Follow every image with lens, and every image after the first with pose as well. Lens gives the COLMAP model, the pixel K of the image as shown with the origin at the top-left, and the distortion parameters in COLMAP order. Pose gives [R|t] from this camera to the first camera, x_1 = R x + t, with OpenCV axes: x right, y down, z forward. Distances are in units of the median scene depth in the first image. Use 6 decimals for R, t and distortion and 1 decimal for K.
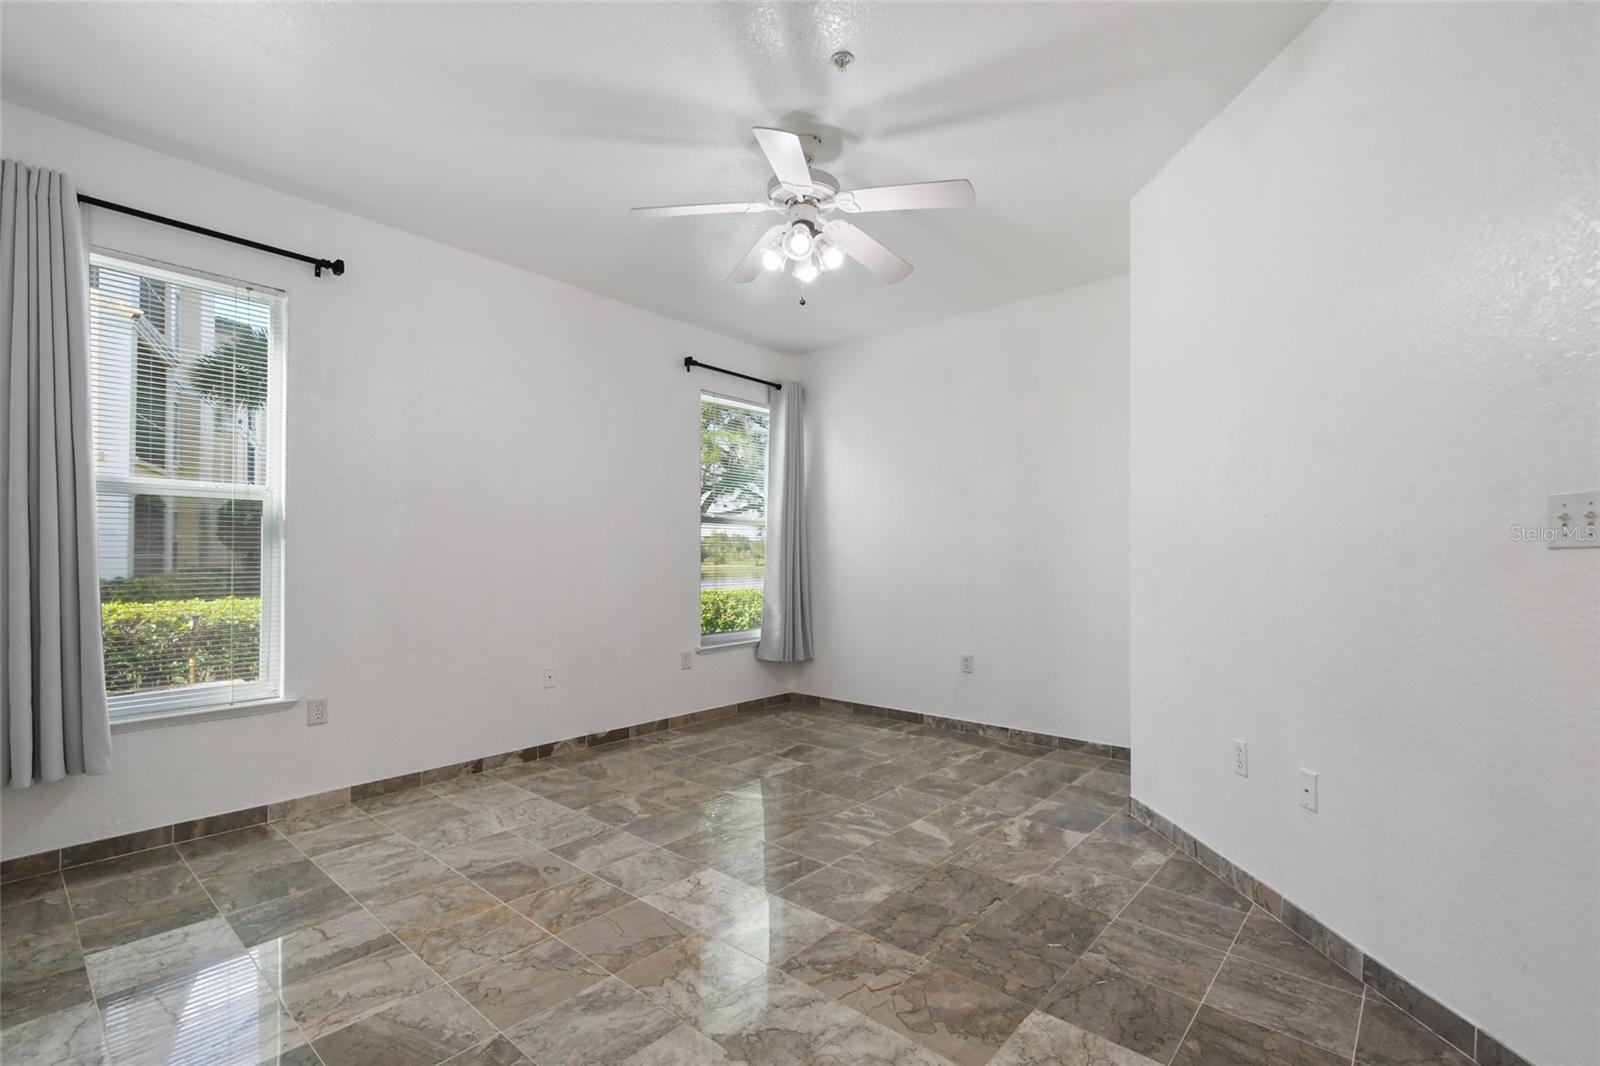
lens RADIAL K [[717.7, 0, 799.2], [0, 717.7, 559.5], [0, 0, 1]] dist [0.014587, -0.005924]
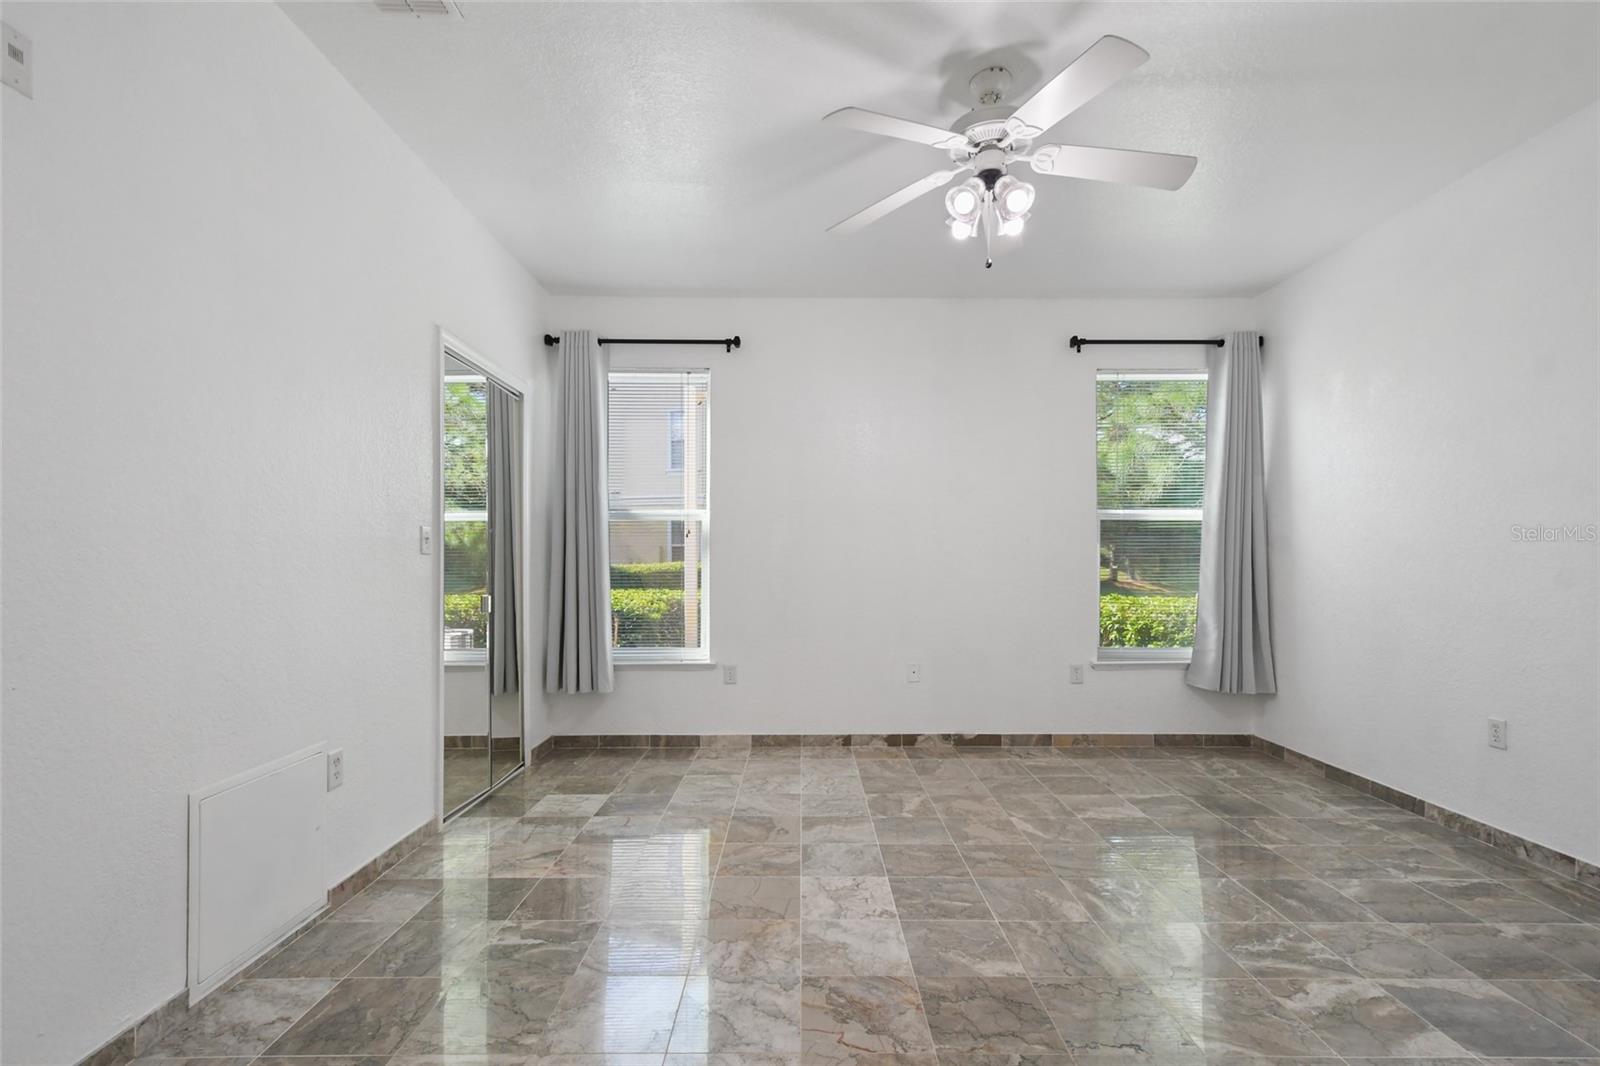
lens RADIAL K [[717.7, 0, 799.2], [0, 717.7, 559.5], [0, 0, 1]] dist [0.014587, -0.005924]
pose [[0.657291, -0.001804, -0.753635, 0.353642], [-0.002167, 0.999988, -0.004284, 0.001977], [0.753634, 0.004449, 0.657280, 0.176354]]
